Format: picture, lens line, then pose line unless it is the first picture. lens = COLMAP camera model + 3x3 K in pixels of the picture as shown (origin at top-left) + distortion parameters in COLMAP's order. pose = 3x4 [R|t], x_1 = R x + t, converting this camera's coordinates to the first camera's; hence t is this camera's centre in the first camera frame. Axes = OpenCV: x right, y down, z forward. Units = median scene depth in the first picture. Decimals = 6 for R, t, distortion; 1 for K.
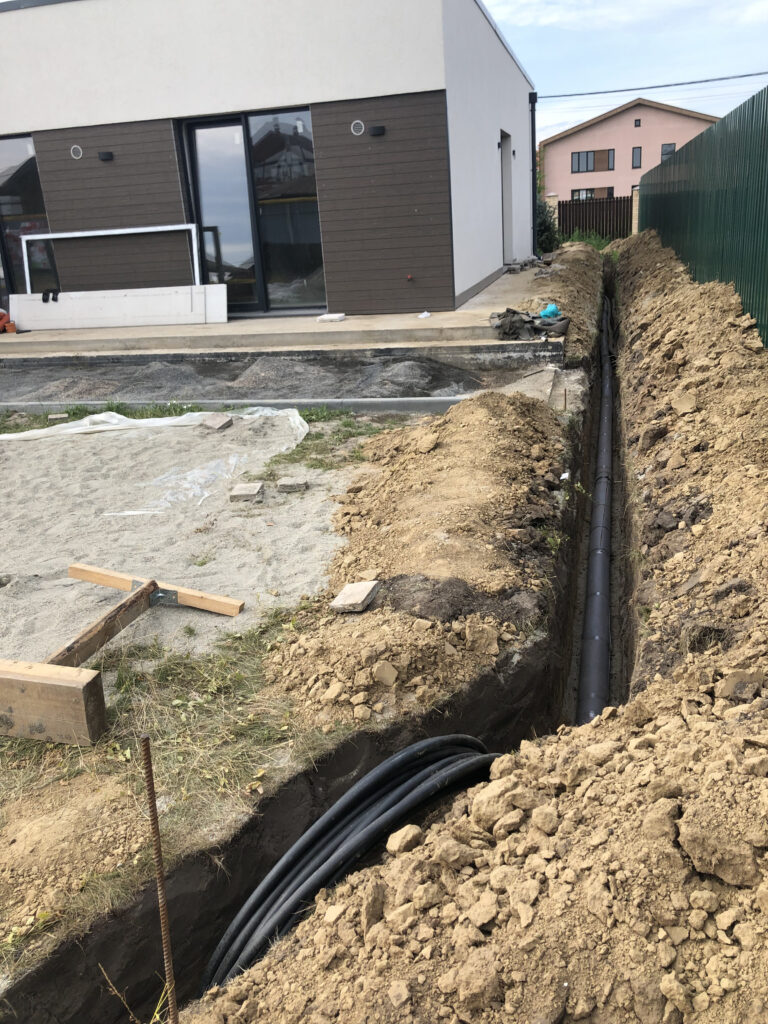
lens RADIAL K [[871.3, 0, 386.5], [0, 871.3, 515.7], [0, 0, 1]] dist [0.038492, -0.030270]
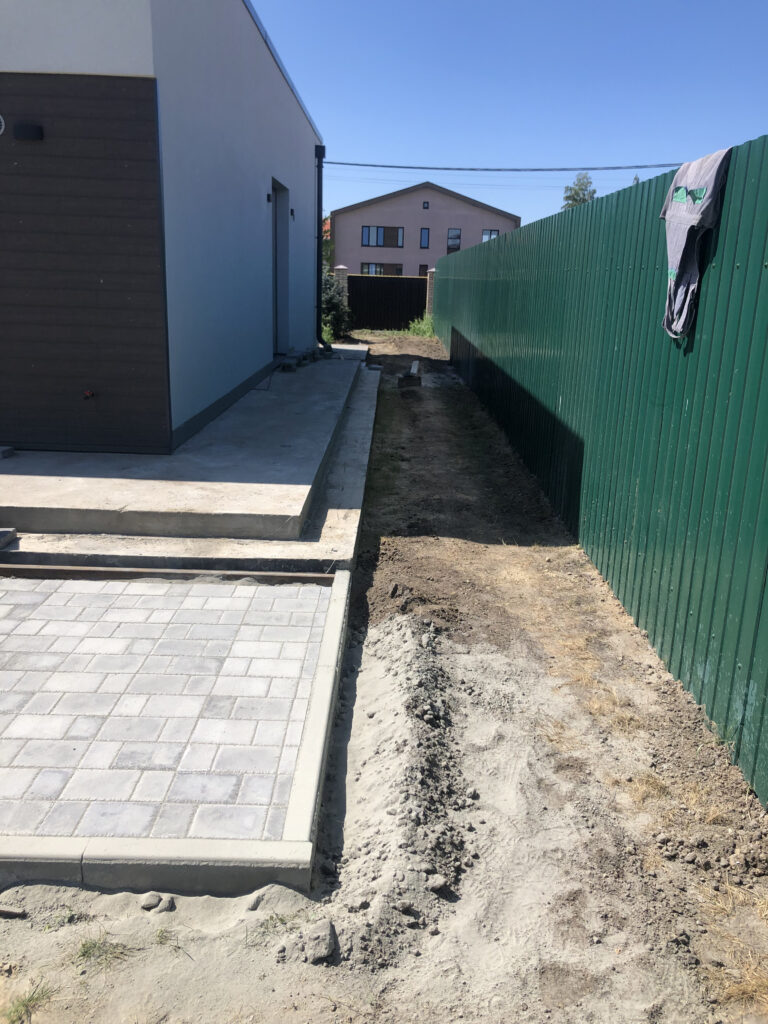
lens RADIAL K [[871.3, 0, 384.6], [0, 871.3, 507.5], [0, 0, 1]] dist [0.038492, -0.030270]
pose [[0.971619, 0.027096, 0.234993, 0.040985], [-0.009504, 0.997087, -0.075674, -0.079282], [-0.236359, 0.071293, 0.969047, 0.206601]]
